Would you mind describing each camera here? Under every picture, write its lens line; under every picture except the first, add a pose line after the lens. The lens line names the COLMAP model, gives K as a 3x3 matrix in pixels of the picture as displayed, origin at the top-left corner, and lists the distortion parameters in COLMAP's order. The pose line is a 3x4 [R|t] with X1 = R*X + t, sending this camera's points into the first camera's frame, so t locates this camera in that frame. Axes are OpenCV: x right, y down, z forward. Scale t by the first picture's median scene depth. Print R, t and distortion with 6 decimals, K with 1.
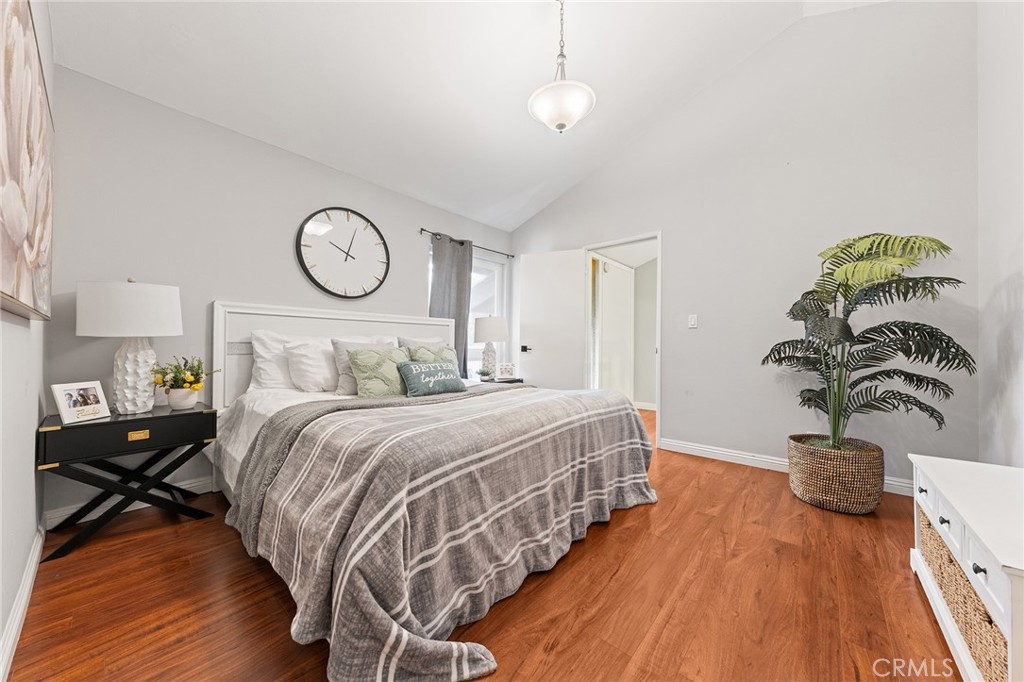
lens RADIAL K [[355.2, 0, 512.2], [0, 355.2, 339.9], [0, 0, 1]] dist [0.001754, -0.001503]
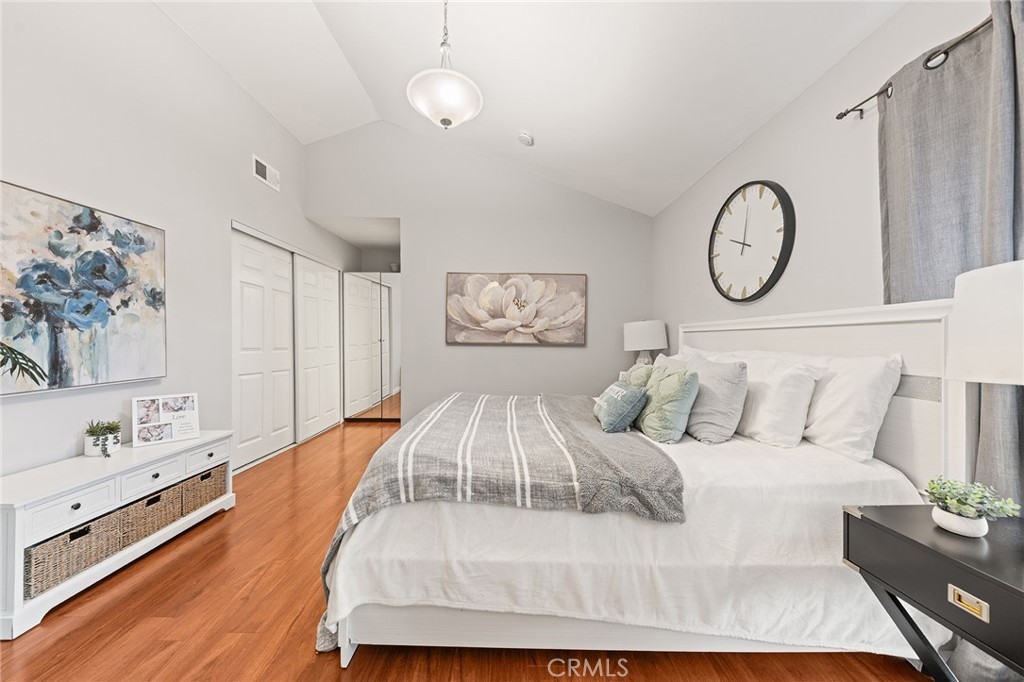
lens RADIAL K [[355.2, 0, 510.4], [0, 355.2, 342.7], [0, 0, 1]] dist [0.001754, -0.001503]
pose [[-0.753497, -0.003607, -0.657442, 0.550848], [0.000838, 0.999979, -0.006447, -0.032323], [0.657451, -0.005408, -0.753478, 1.644980]]
